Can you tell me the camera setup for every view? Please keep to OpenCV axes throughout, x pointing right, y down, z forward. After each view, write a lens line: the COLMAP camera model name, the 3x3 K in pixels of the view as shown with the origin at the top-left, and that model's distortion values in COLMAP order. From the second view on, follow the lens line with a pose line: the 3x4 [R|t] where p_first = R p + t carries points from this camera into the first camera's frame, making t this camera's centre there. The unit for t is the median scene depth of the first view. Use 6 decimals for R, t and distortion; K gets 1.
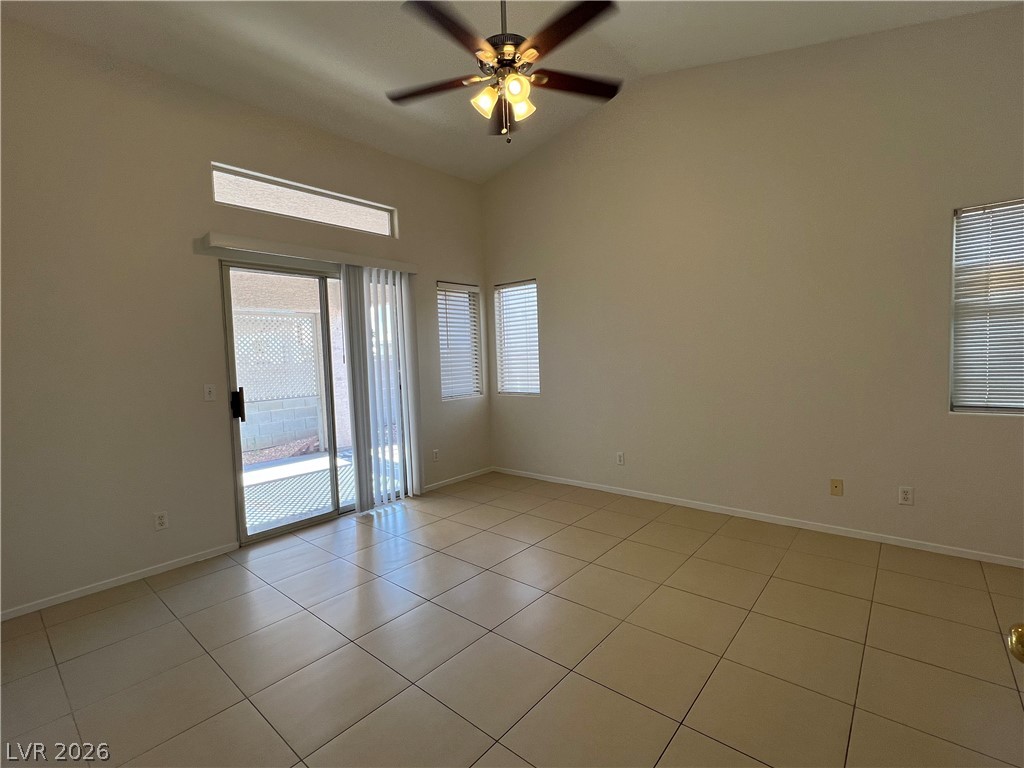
lens RADIAL K [[469.6, 0, 512.0], [0, 469.6, 384.0], [0, 0, 1]] dist [-0.007373, -0.000379]
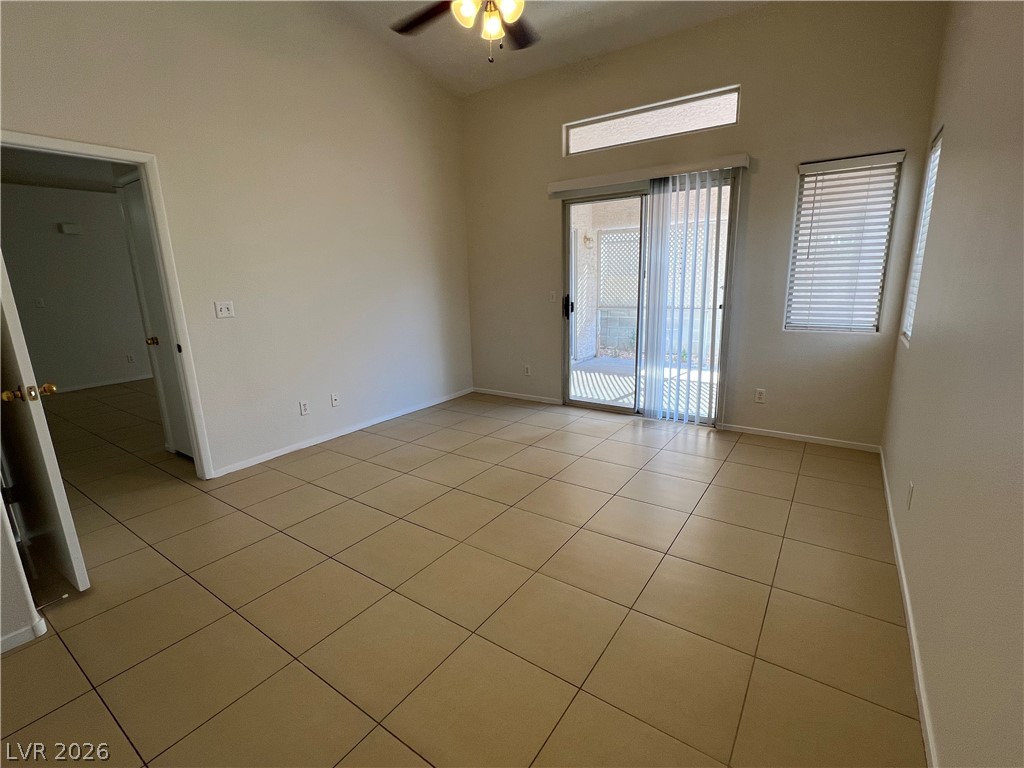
lens RADIAL K [[469.6, 0, 512.0], [0, 469.6, 384.0], [0, 0, 1]] dist [-0.007373, -0.000379]
pose [[0.101793, 0.248271, -0.963327, 0.663527], [-0.039771, 0.968599, 0.245427, -0.058270], [0.994010, 0.013330, 0.108471, 0.561174]]
